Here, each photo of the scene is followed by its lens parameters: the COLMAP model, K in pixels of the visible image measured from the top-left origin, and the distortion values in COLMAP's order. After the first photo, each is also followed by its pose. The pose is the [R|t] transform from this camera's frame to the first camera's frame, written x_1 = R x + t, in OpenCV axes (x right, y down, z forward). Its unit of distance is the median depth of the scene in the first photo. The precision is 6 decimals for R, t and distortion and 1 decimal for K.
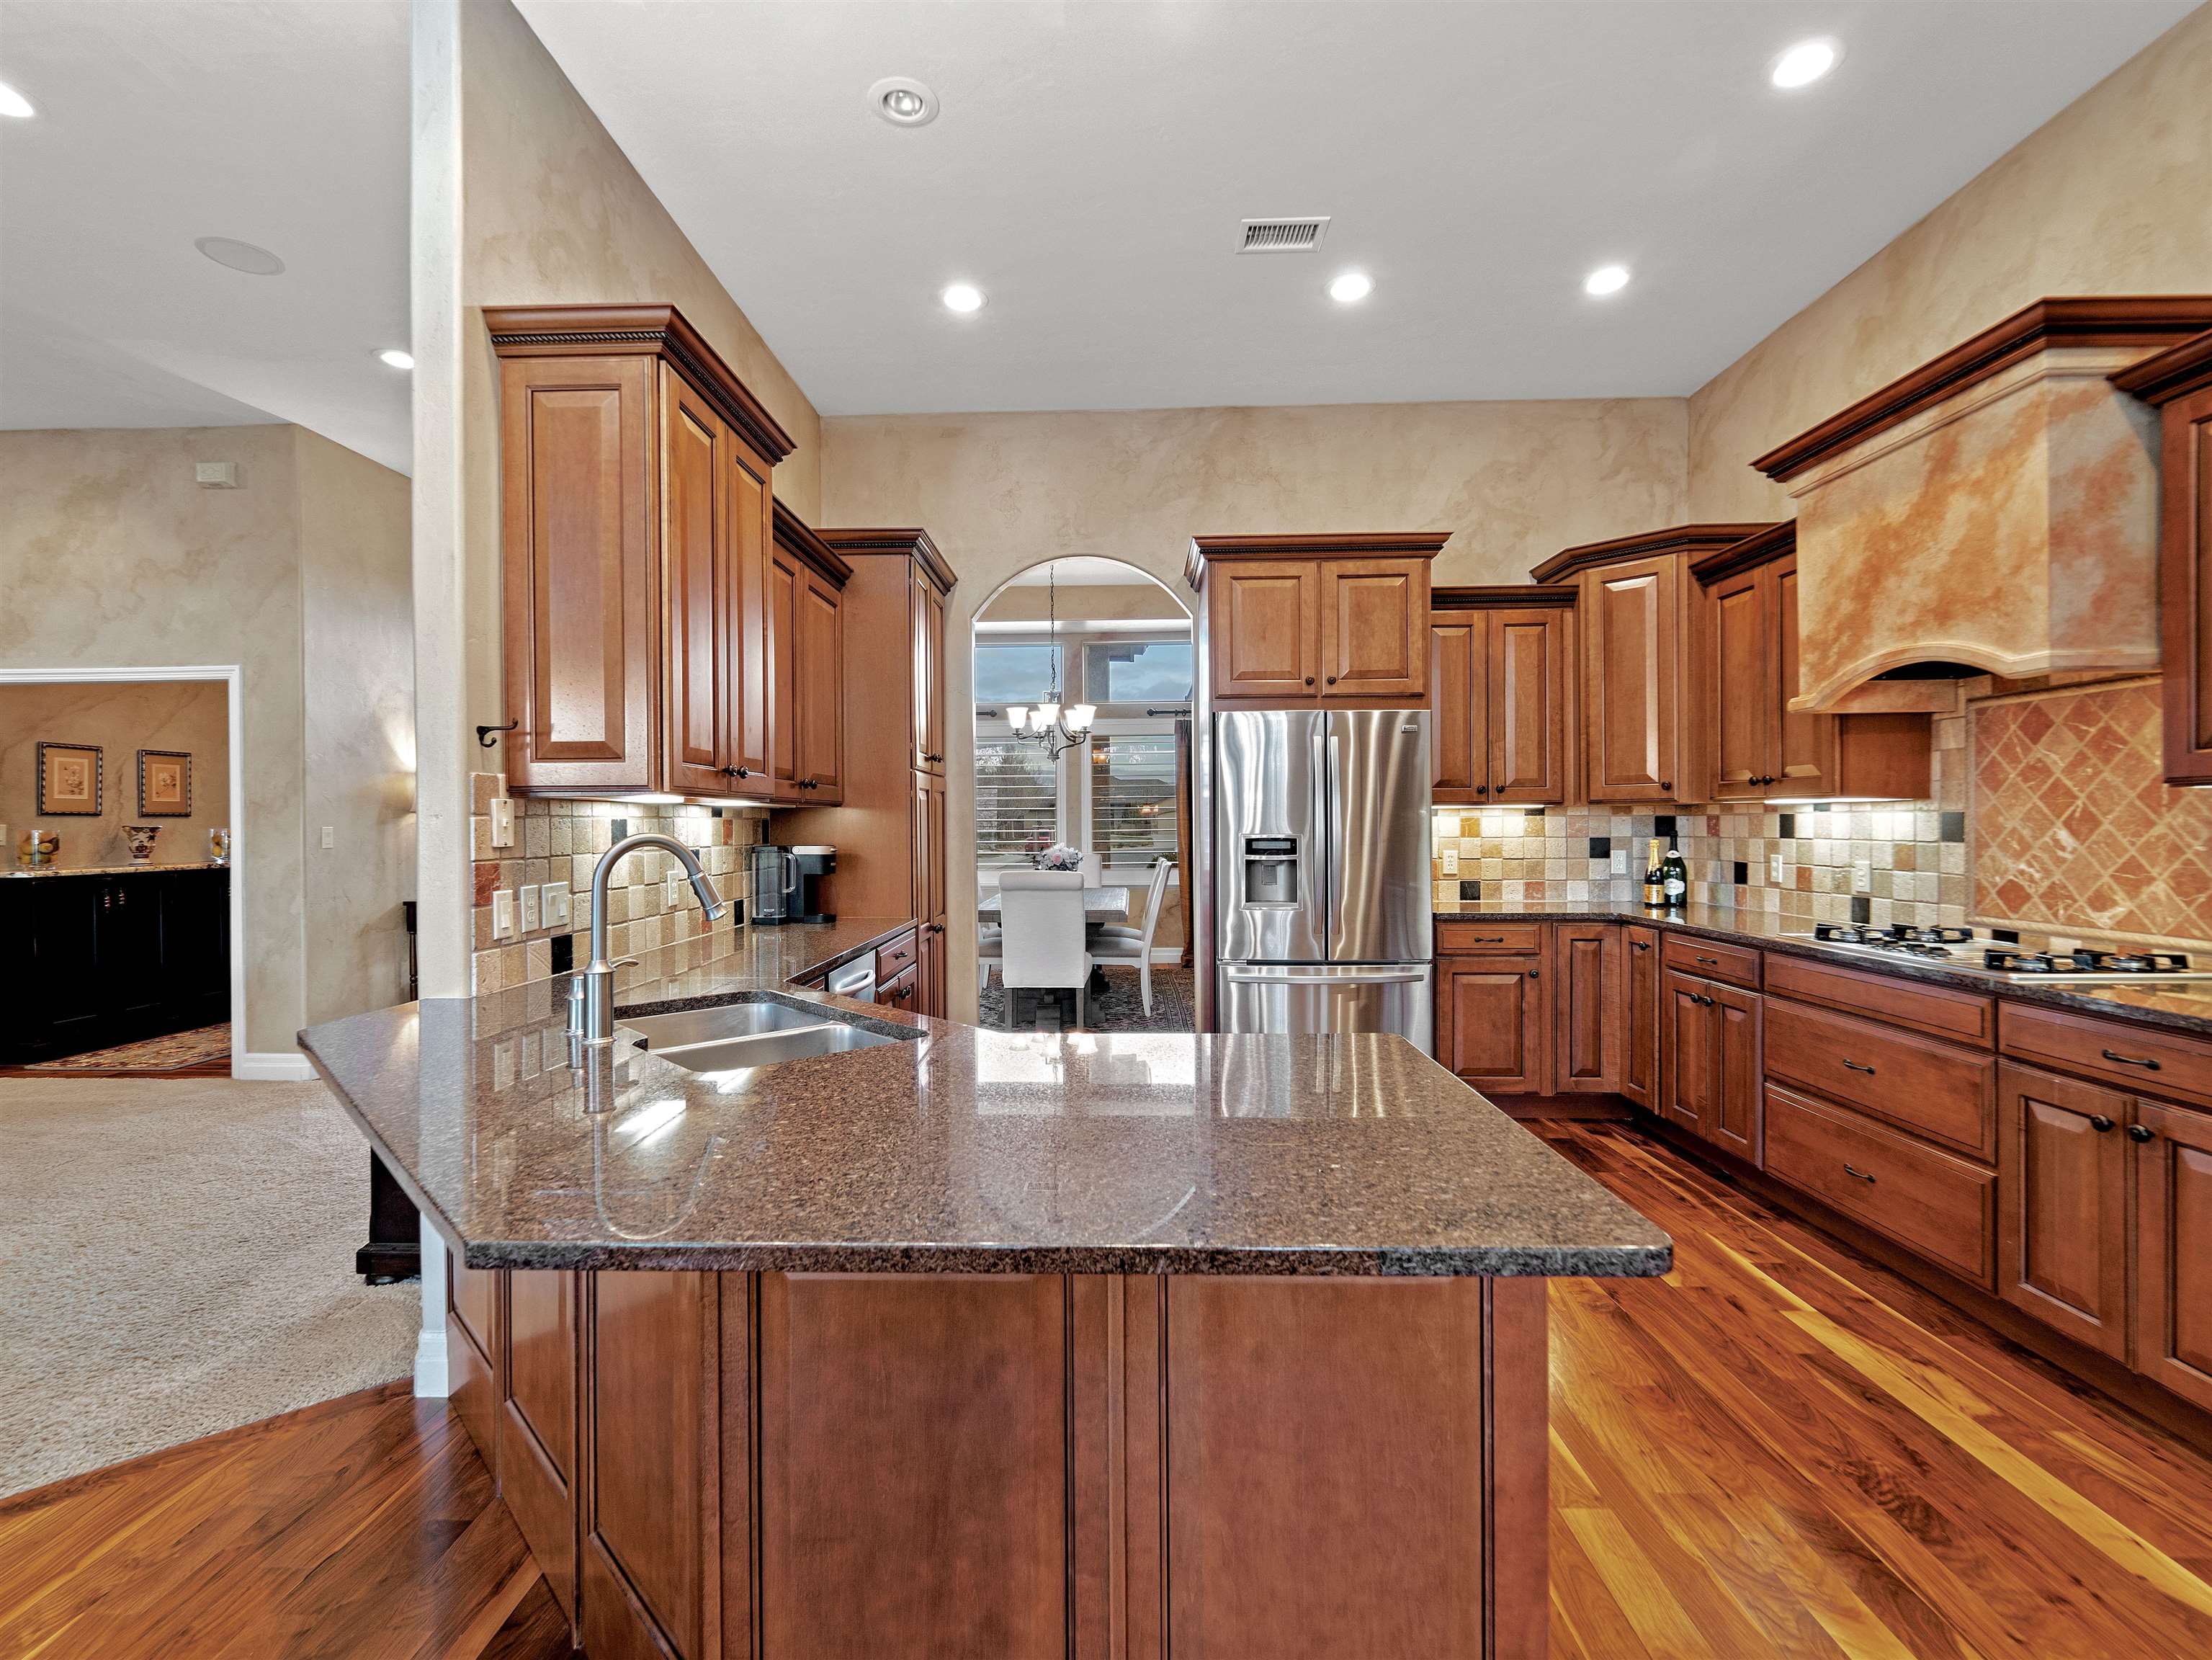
lens RADIAL K [[1014.6, 0, 1096.3], [0, 1014.6, 831.3], [0, 0, 1]] dist [0.000463, -0.001373]
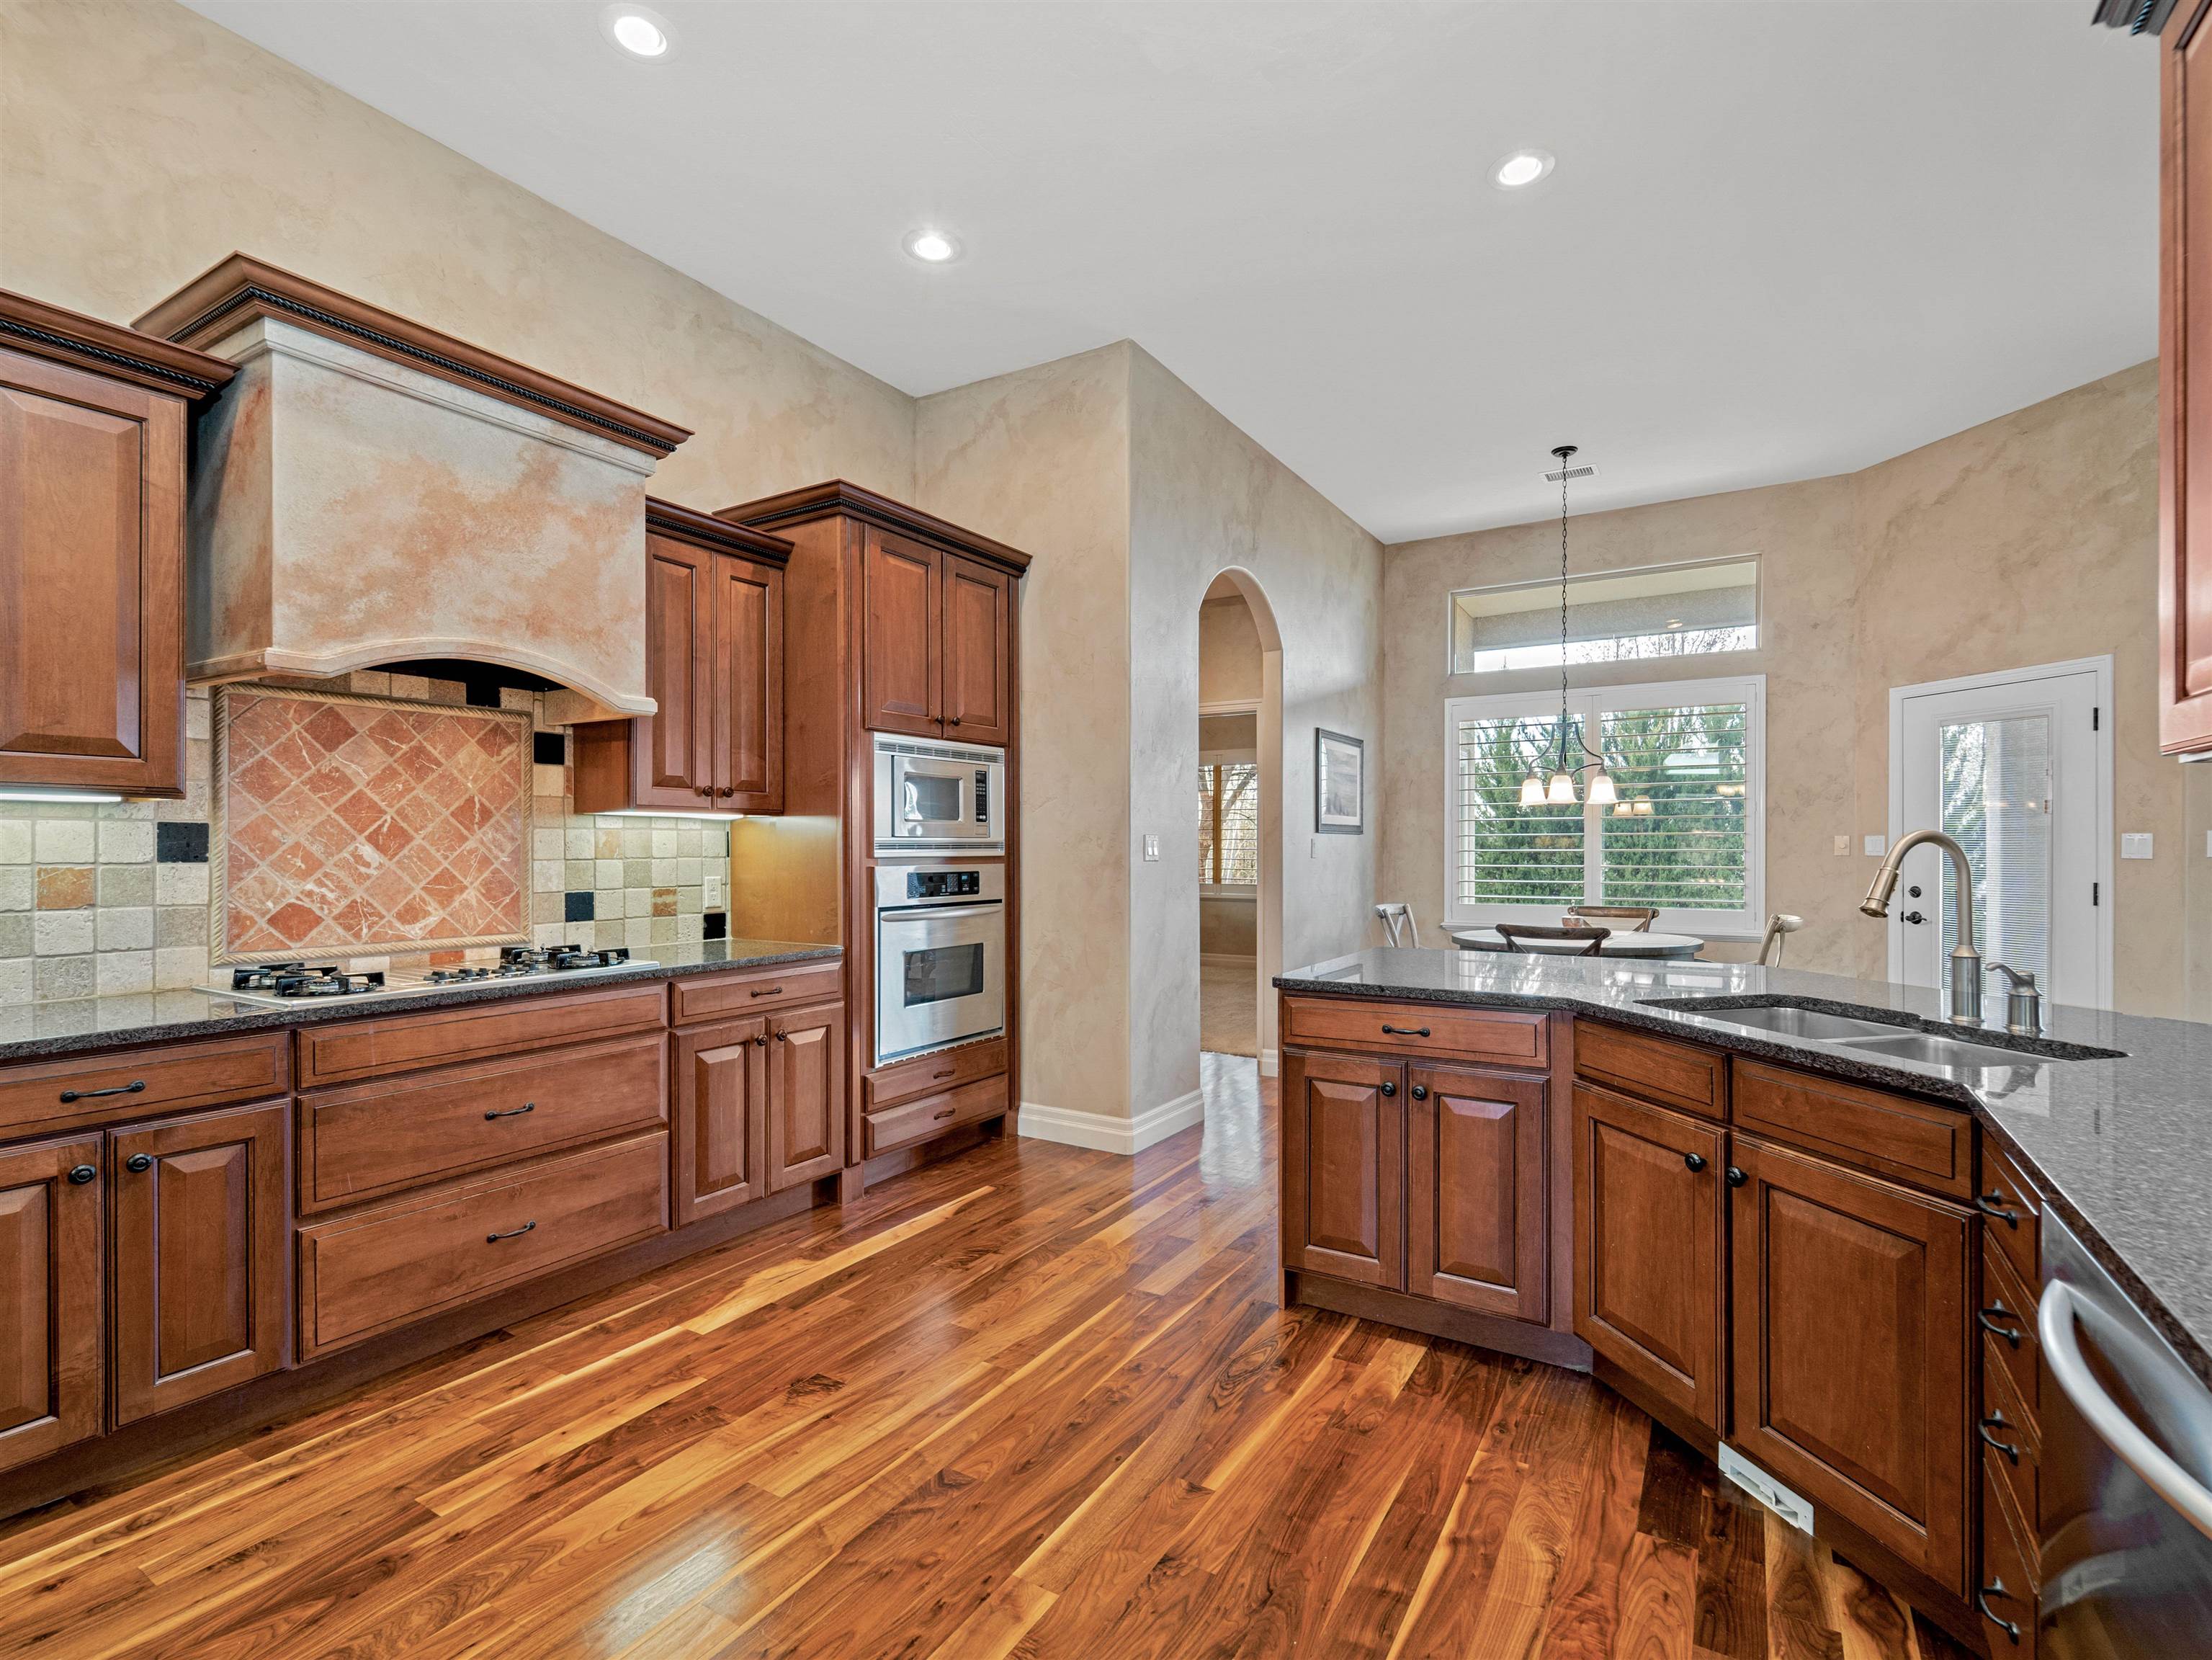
lens RADIAL K [[1026.2, 0, 1127.7], [0, 1026.2, 850.2], [0, 0, 1]] dist [-0.003303, -0.001309]
pose [[-0.872185, 0.005814, 0.489142, -0.145116], [0.011151, 0.999906, 0.007998, 0.003539], [-0.489050, 0.012430, -0.872167, 1.428576]]
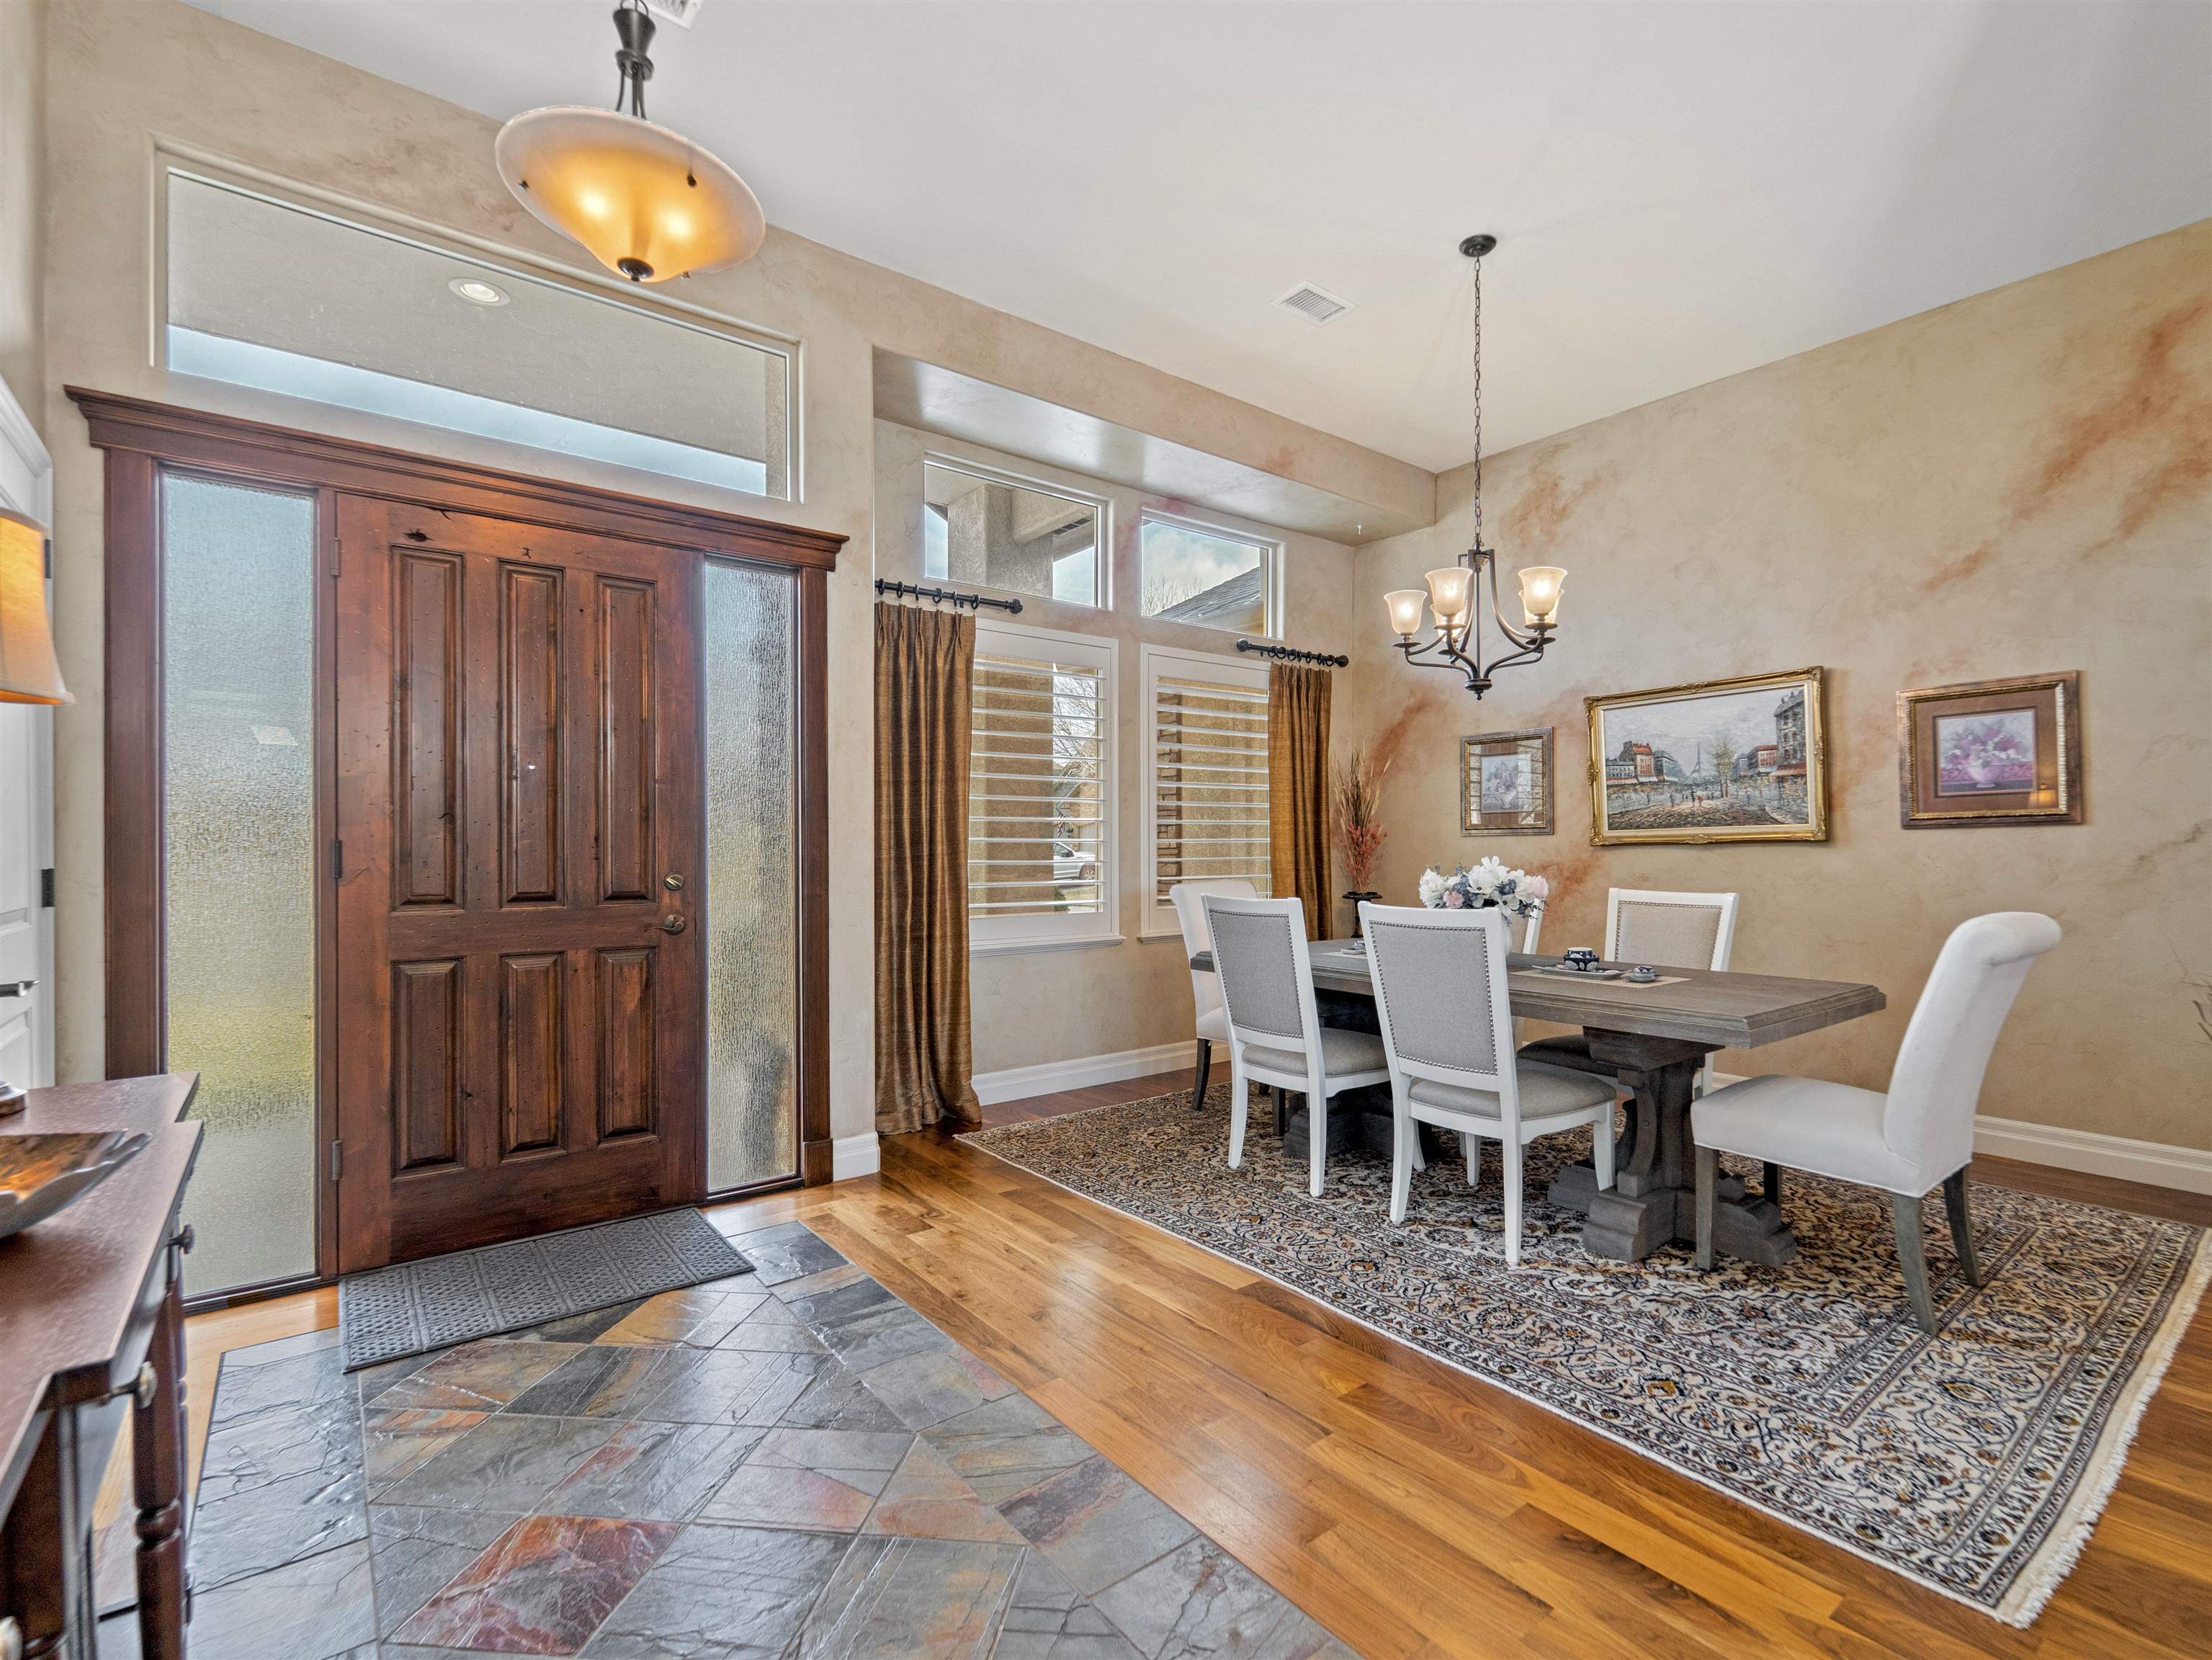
lens RADIAL K [[1022.1, 0, 1174.0], [0, 1022.1, 845.4], [0, 0, 1]] dist [-0.000247, -0.000801]
pose [[0.745233, 0.004871, 0.666787, -1.133382], [0.003009, 0.999939, -0.010667, 0.024604], [-0.666798, 0.009956, 0.745172, 1.700935]]
